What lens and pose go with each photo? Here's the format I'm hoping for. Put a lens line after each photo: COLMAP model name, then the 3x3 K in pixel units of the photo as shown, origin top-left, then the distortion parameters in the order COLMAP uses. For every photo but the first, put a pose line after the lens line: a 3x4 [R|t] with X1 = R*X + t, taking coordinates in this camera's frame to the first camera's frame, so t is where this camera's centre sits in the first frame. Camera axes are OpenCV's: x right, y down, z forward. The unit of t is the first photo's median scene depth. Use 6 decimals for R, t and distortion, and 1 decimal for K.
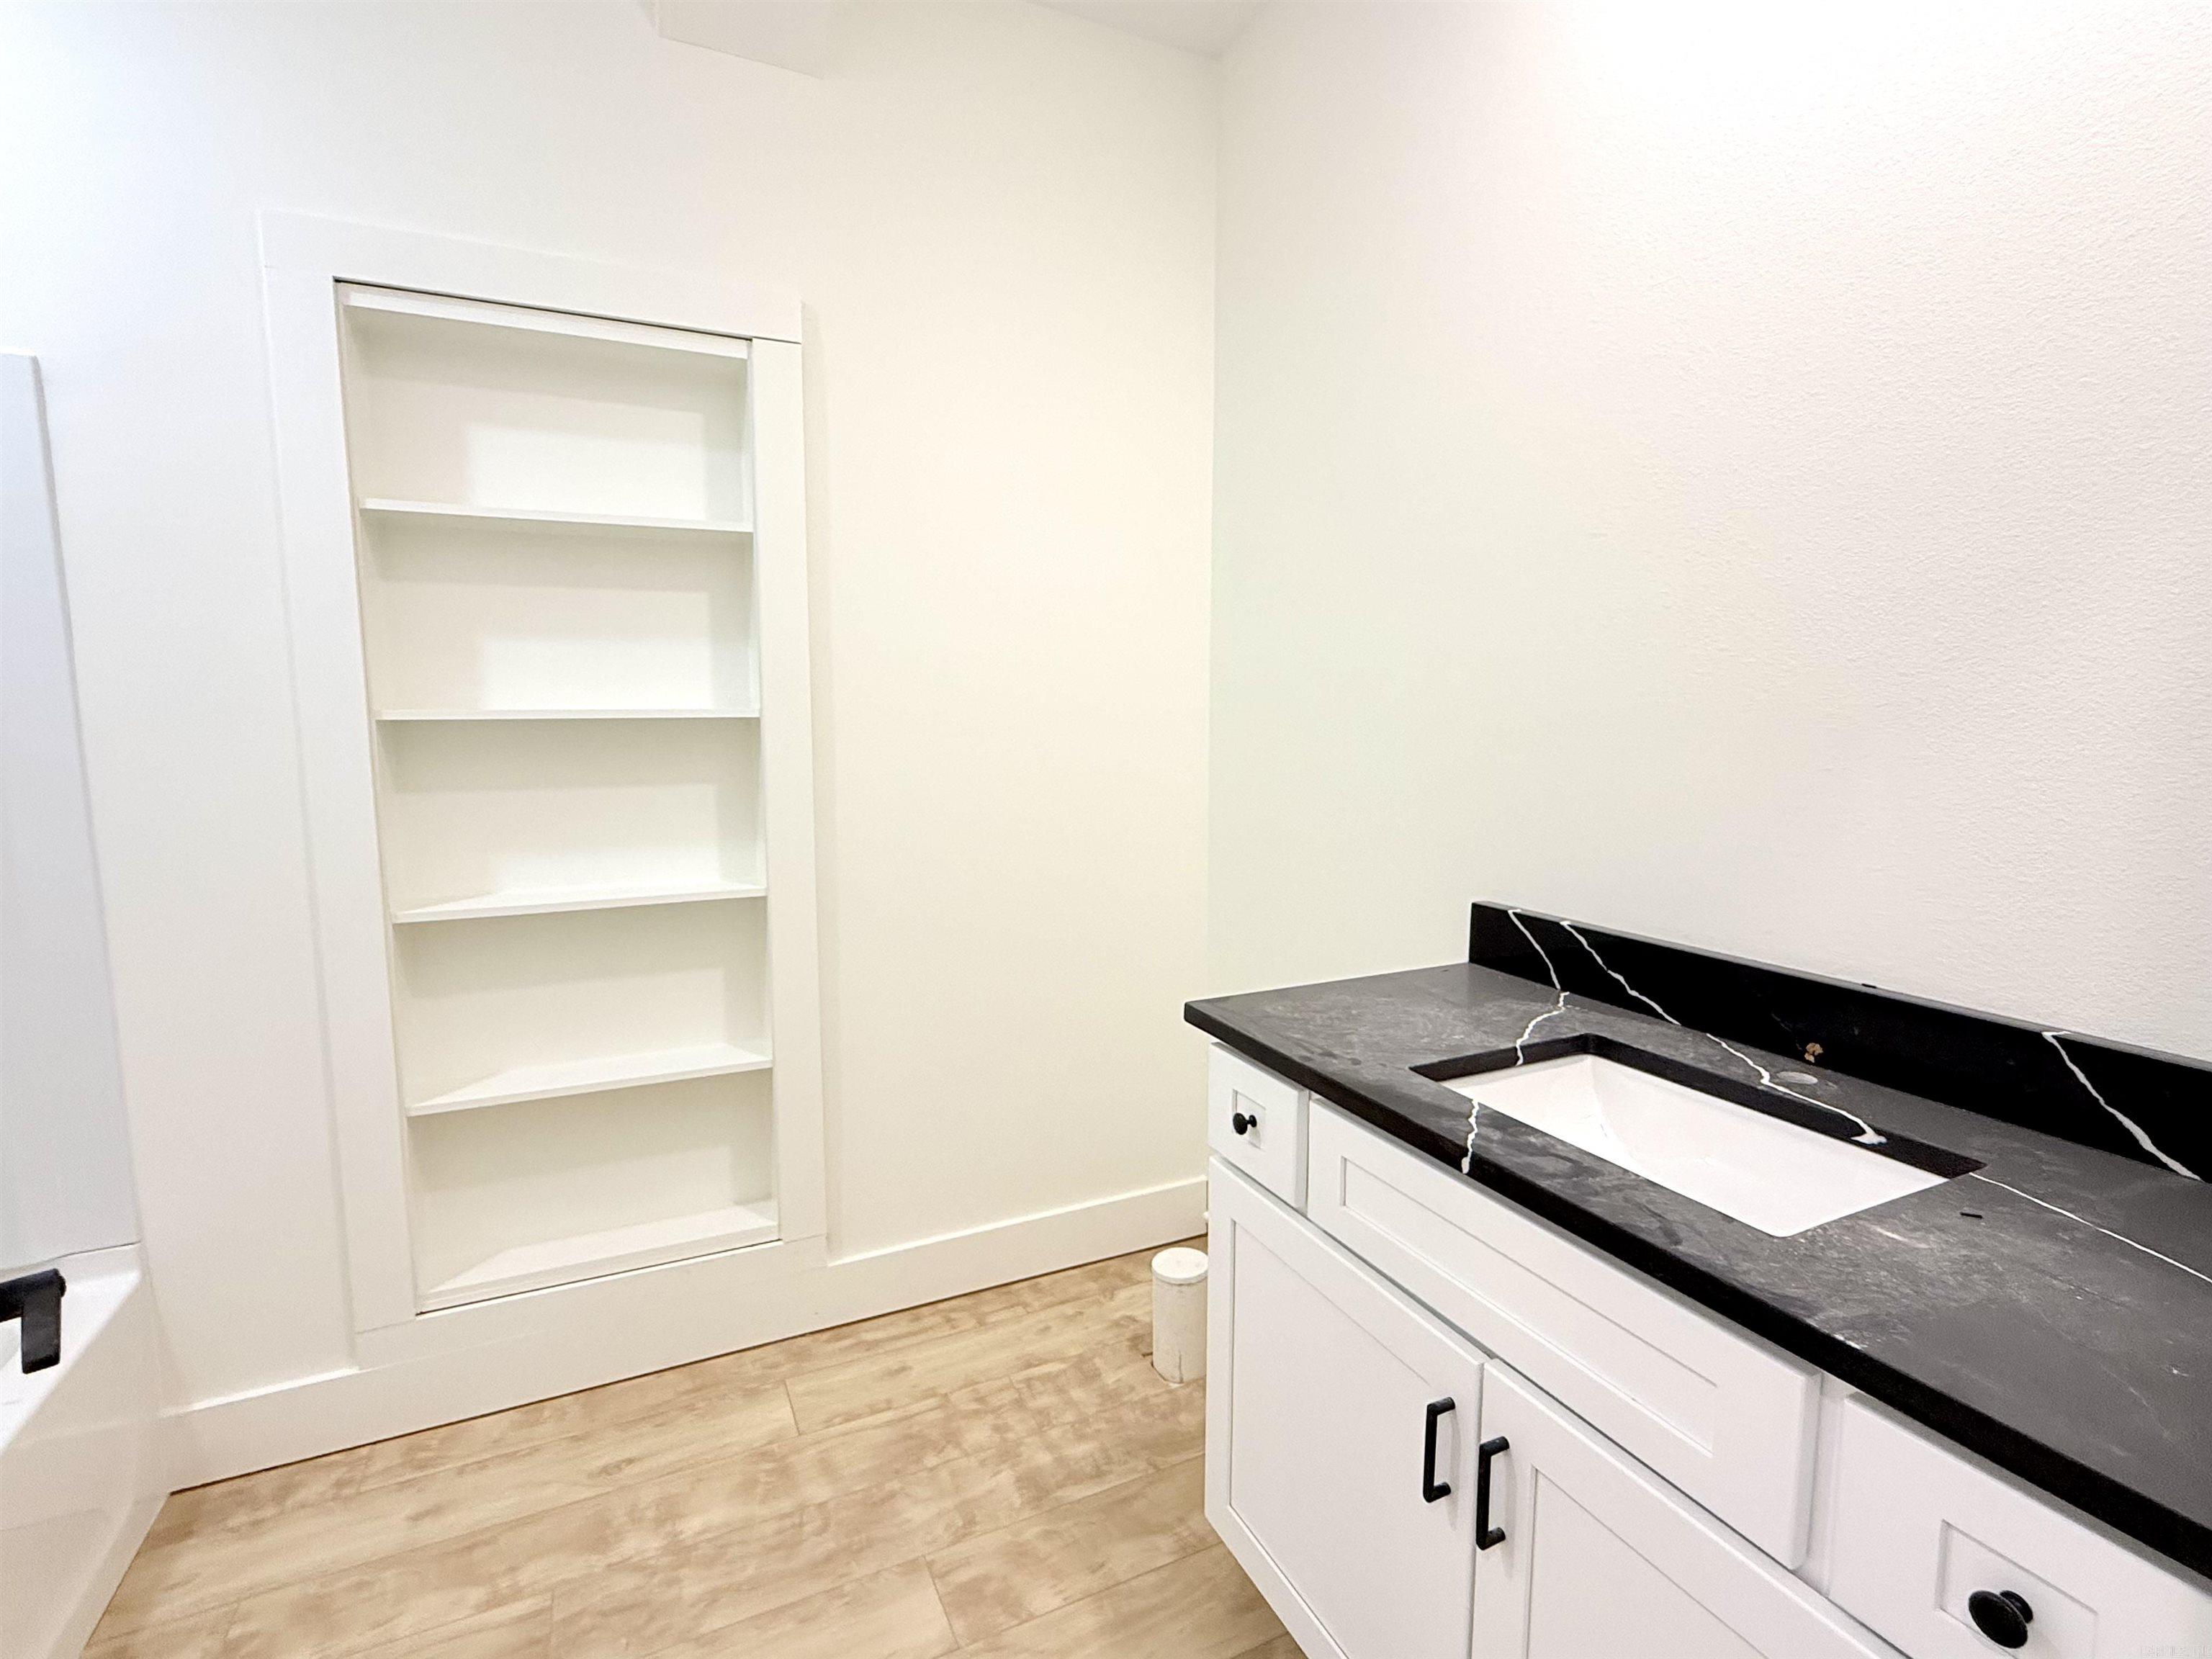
lens RADIAL K [[1037.4, 0, 1106.0], [0, 1037.4, 829.5], [0, 0, 1]] dist [0.001191, -0.000678]
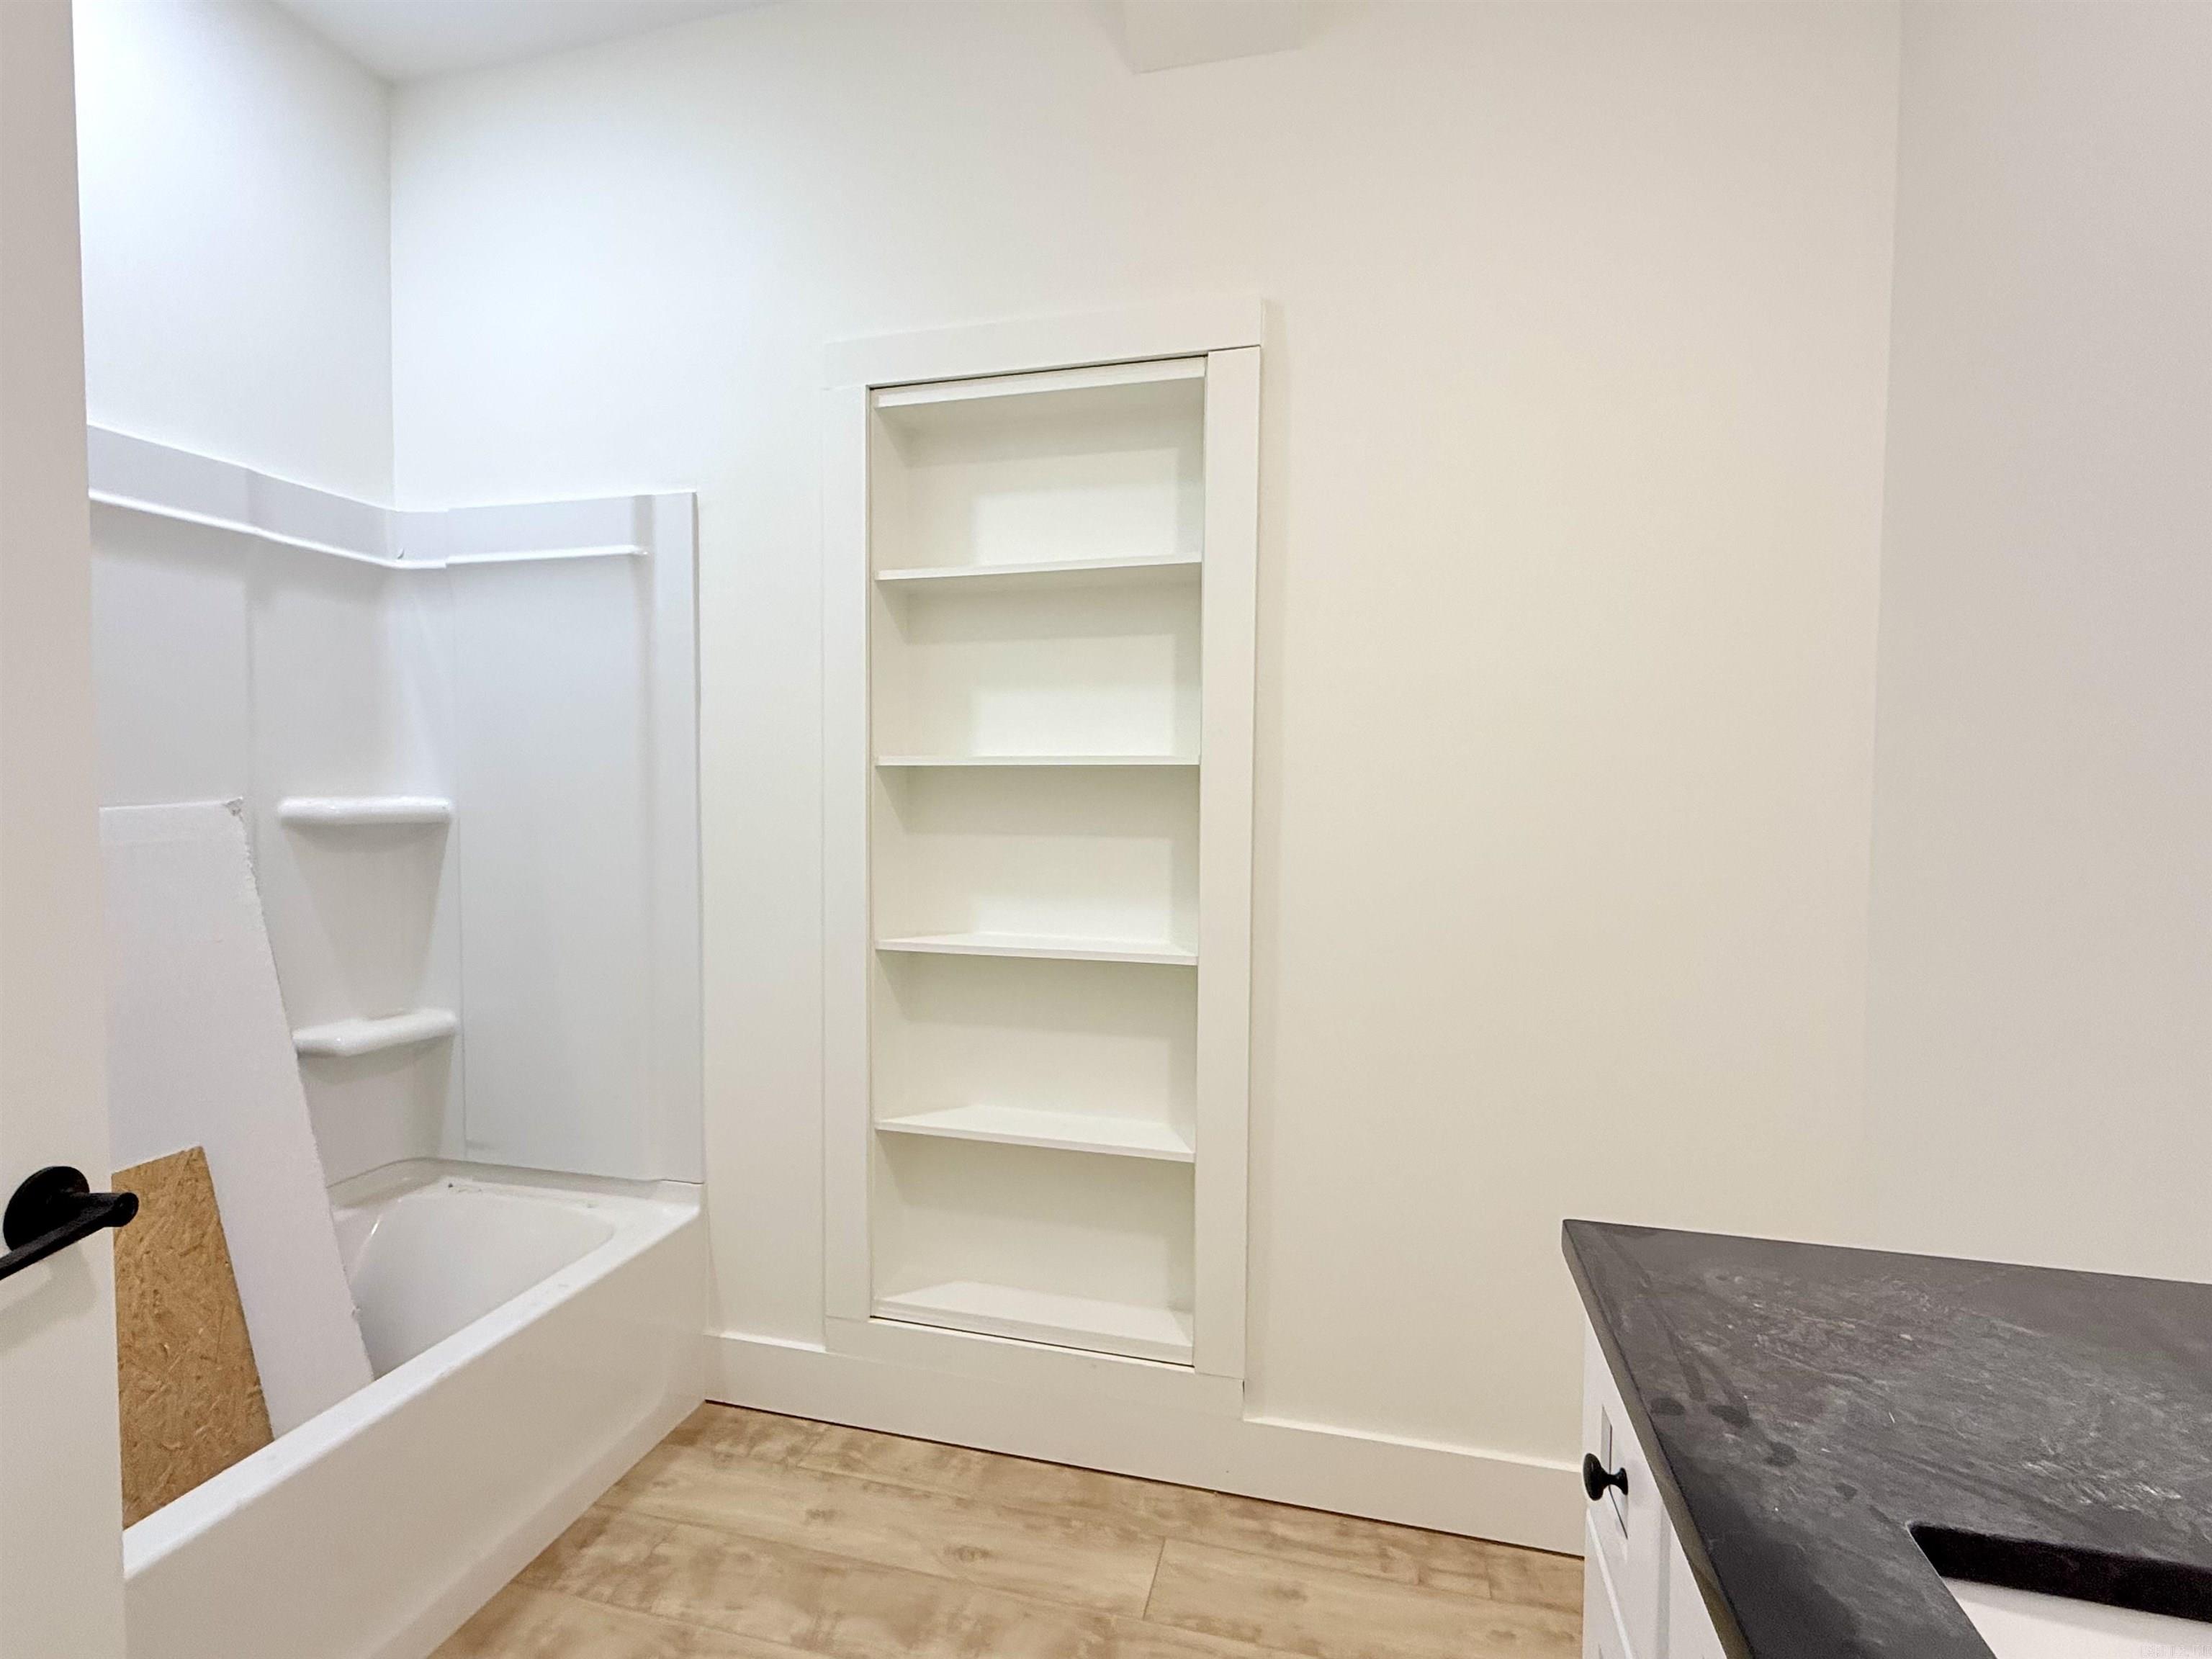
lens RADIAL K [[1037.4, 0, 1106.0], [0, 1037.4, 829.5], [0, 0, 1]] dist [0.001191, -0.000678]
pose [[0.766408, 0.032449, -0.641534, 0.198478], [-0.083286, 0.995313, -0.049155, -0.002170], [0.636932, 0.091104, 0.765518, 0.291791]]
